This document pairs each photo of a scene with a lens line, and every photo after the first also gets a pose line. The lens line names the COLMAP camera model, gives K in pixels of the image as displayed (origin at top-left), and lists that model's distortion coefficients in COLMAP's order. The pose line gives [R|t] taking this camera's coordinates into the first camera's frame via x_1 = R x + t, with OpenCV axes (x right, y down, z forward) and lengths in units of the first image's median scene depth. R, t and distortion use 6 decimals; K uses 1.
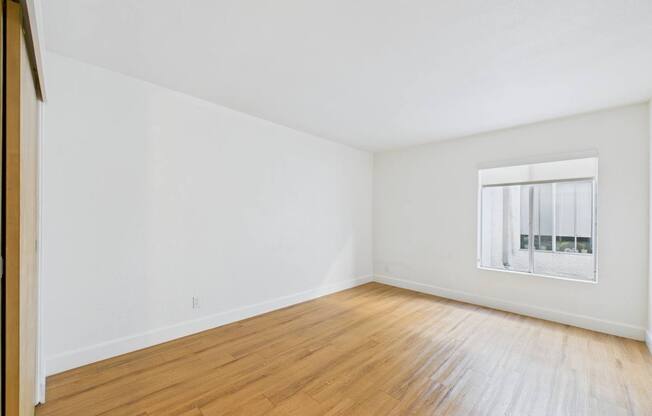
lens RADIAL K [[259.3, 0, 324.8], [0, 259.3, 218.7], [0, 0, 1]] dist [-0.000003, 0.000067]
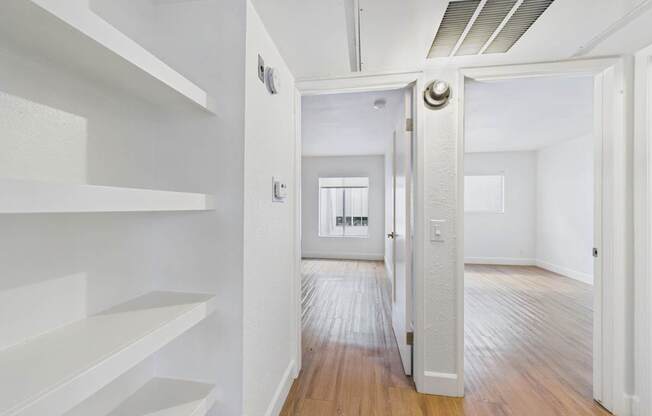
lens RADIAL K [[262.2, 0, 325.7], [0, 262.2, 210.2], [0, 0, 1]] dist [0.000598, -0.000109]
pose [[0.808108, -0.012205, 0.588908, -0.372173], [0.007953, 0.999920, 0.009811, 0.007177], [-0.588981, -0.003244, 0.808140, -0.396921]]
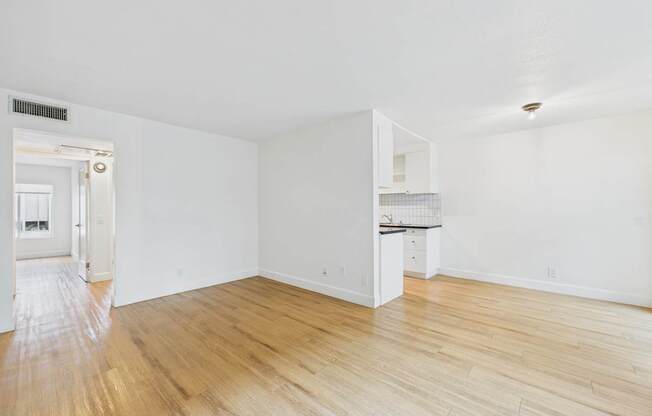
lens RADIAL K [[262.2, 0, 325.7], [0, 262.2, 210.2], [0, 0, 1]] dist [0.000598, -0.000109]
pose [[-0.052938, -0.002298, 0.998595, -1.085840], [0.007196, 0.999971, 0.002683, 0.011102], [-0.998572, 0.007328, -0.052920, -1.011395]]
